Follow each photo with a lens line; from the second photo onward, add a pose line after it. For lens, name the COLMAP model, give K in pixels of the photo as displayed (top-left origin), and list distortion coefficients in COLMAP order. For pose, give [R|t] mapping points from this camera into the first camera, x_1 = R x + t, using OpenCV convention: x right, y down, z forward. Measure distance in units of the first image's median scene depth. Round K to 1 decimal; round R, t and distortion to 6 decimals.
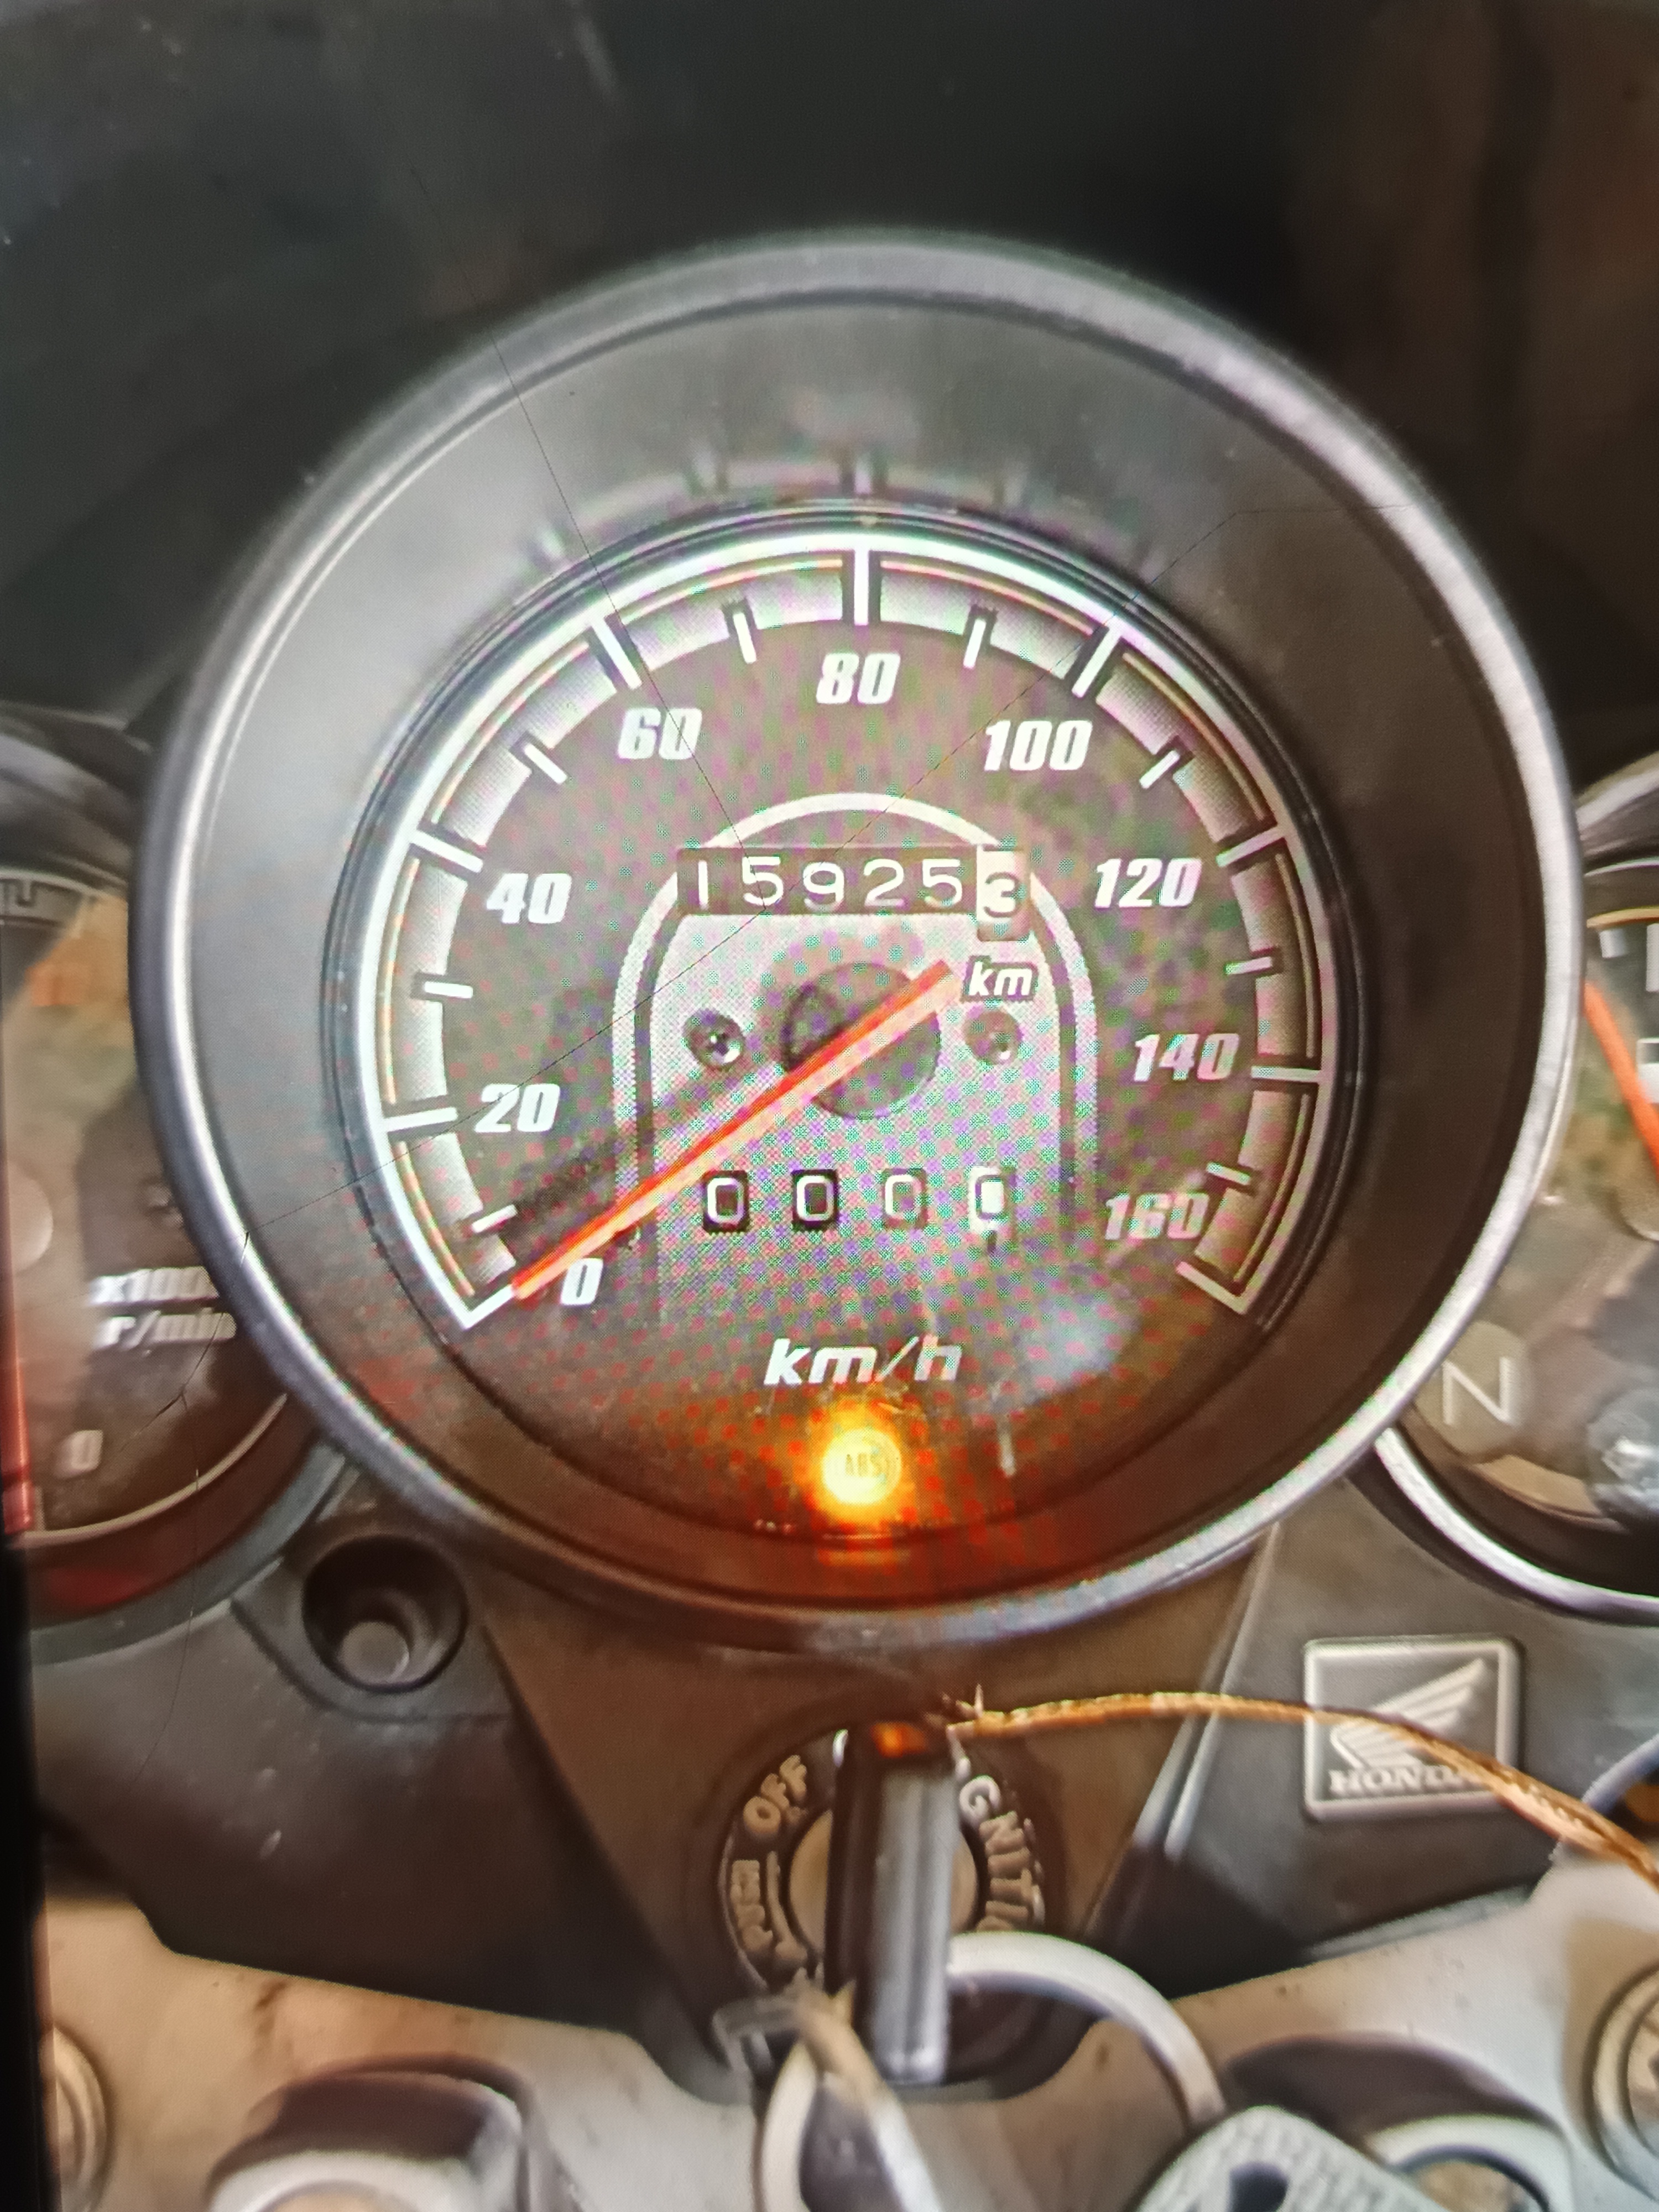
lens RADIAL K [[1554.7, 0, 913.7], [0, 1554.7, 1247.4], [0, 0, 1]] dist [-0.053265, -0.011732]
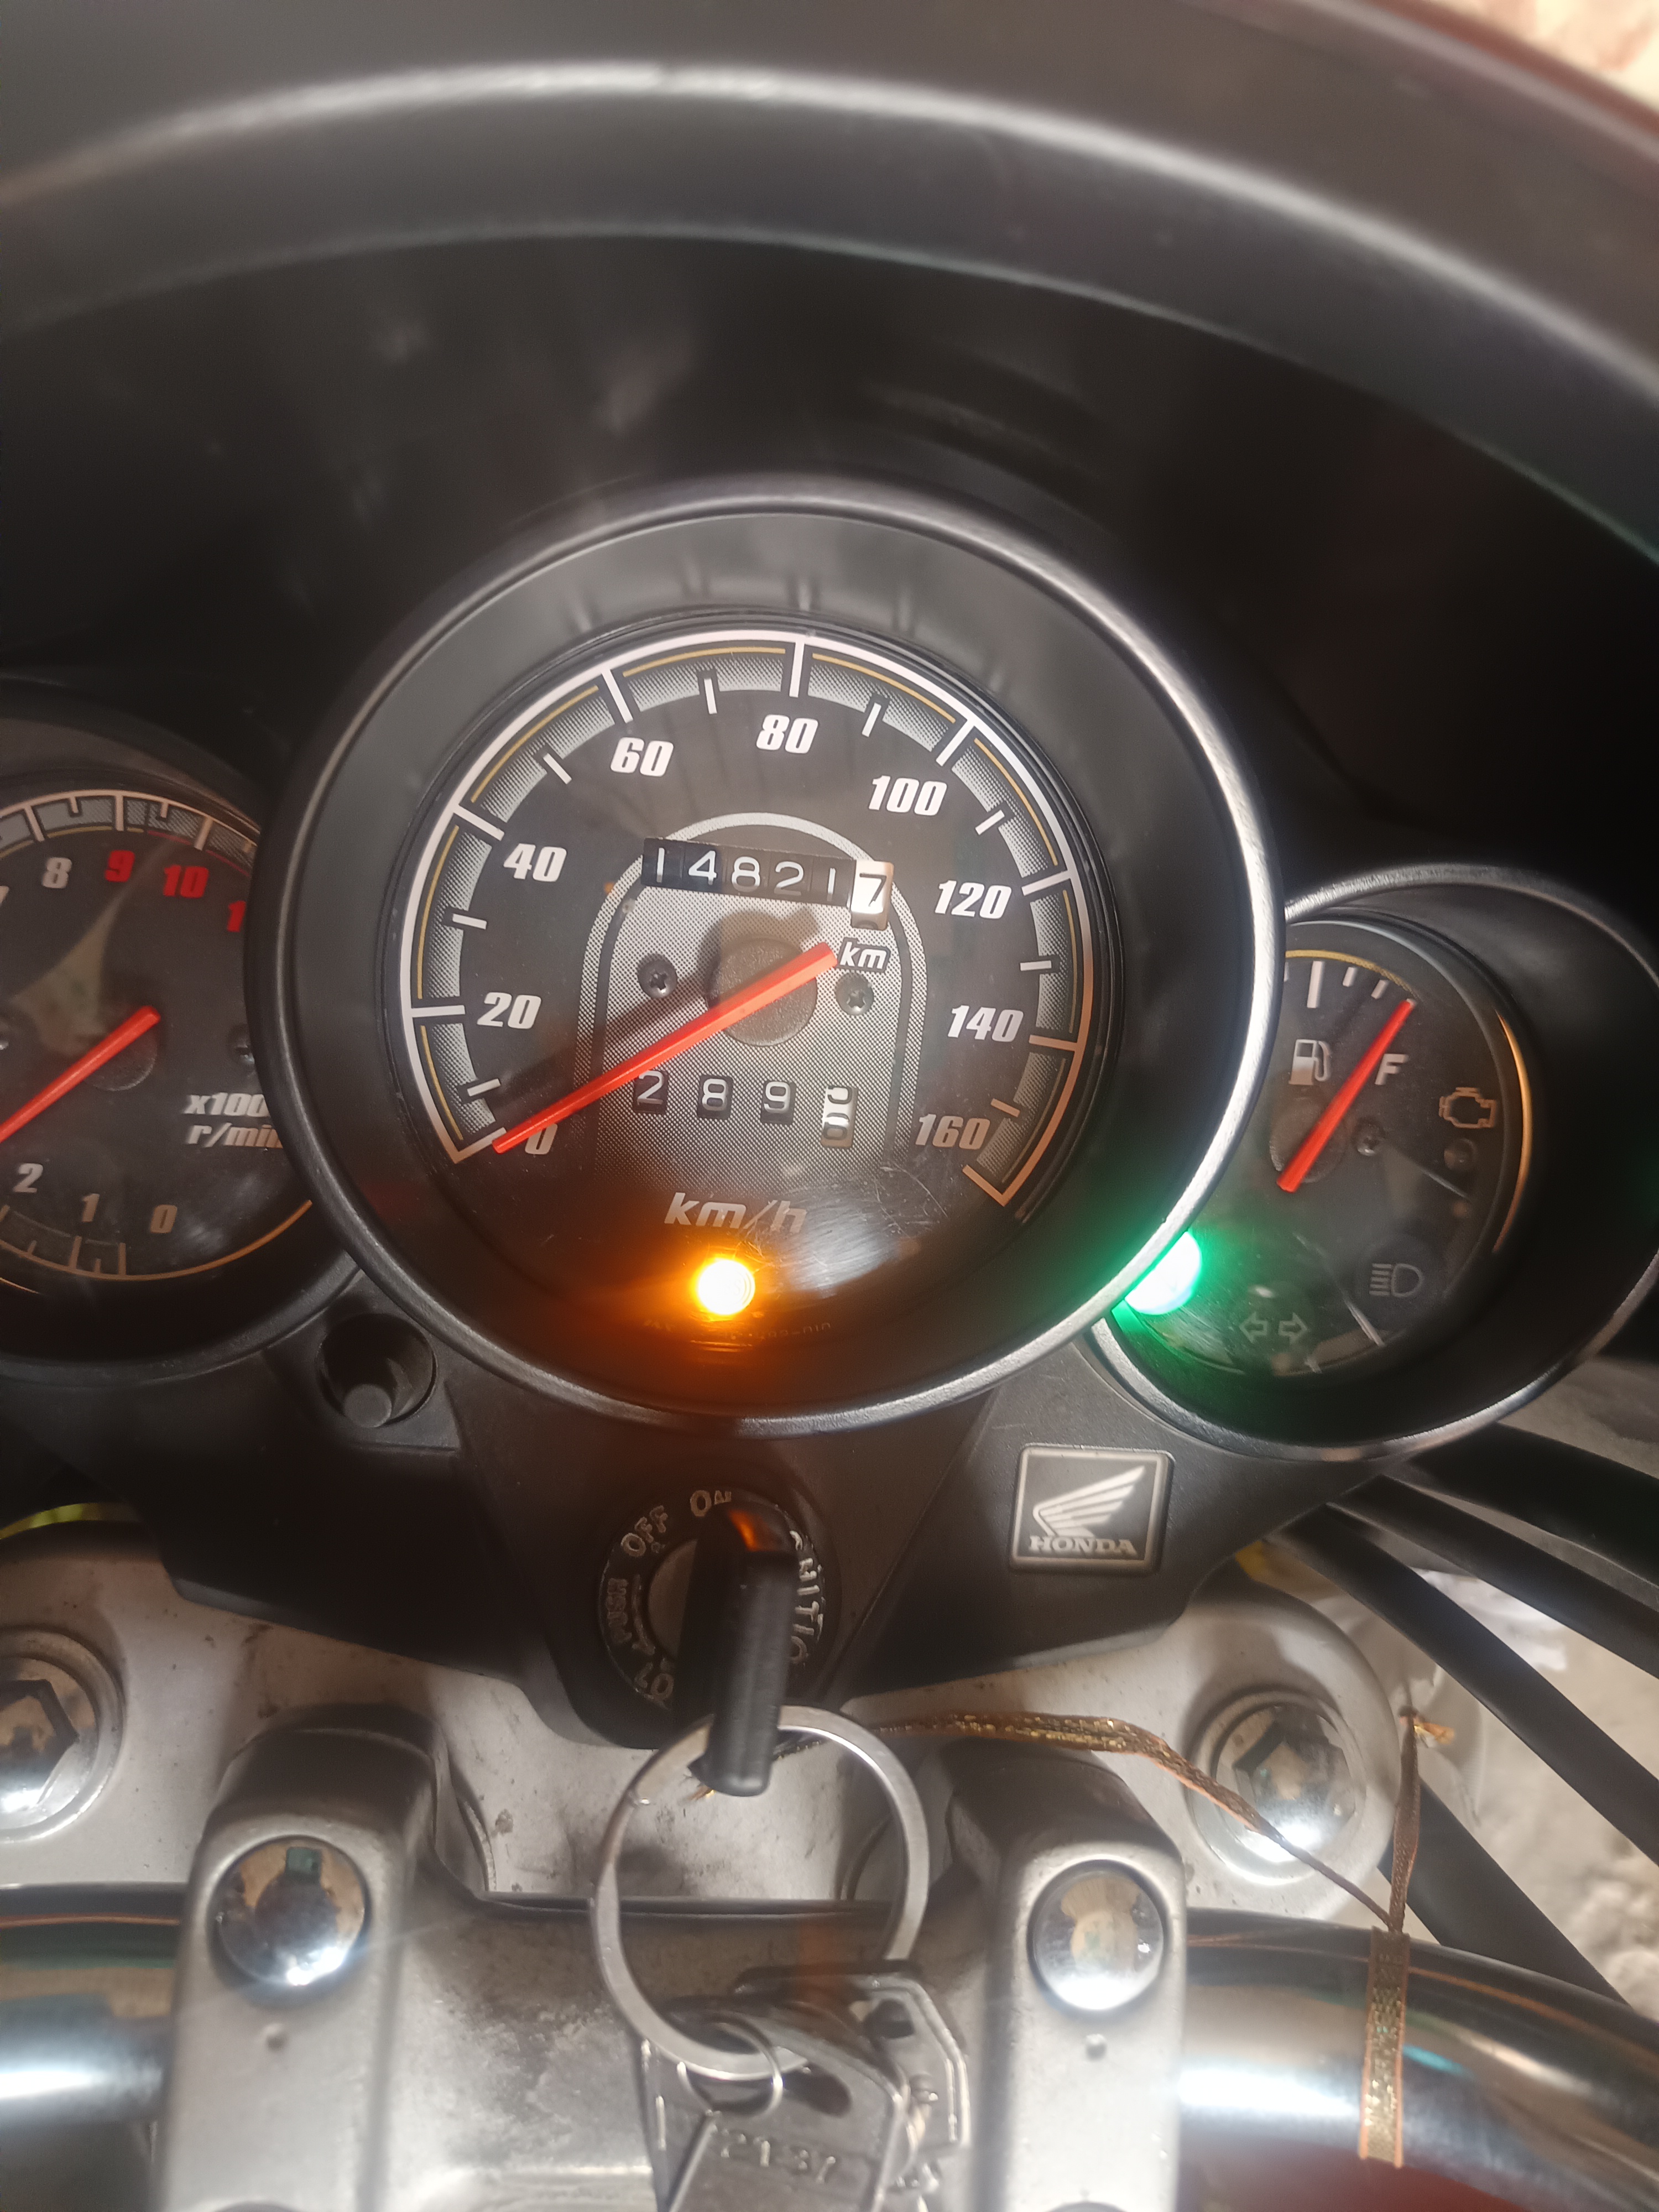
lens RADIAL K [[1554.7, 0, 821.9], [0, 1554.7, 1097.1], [0, 0, 1]] dist [-0.053265, -0.011732]
pose [[0.990833, 0.103784, 0.086484, -0.091066], [-0.105636, 0.994258, 0.017110, -0.066654], [-0.084211, -0.026089, 0.996106, -0.413174]]
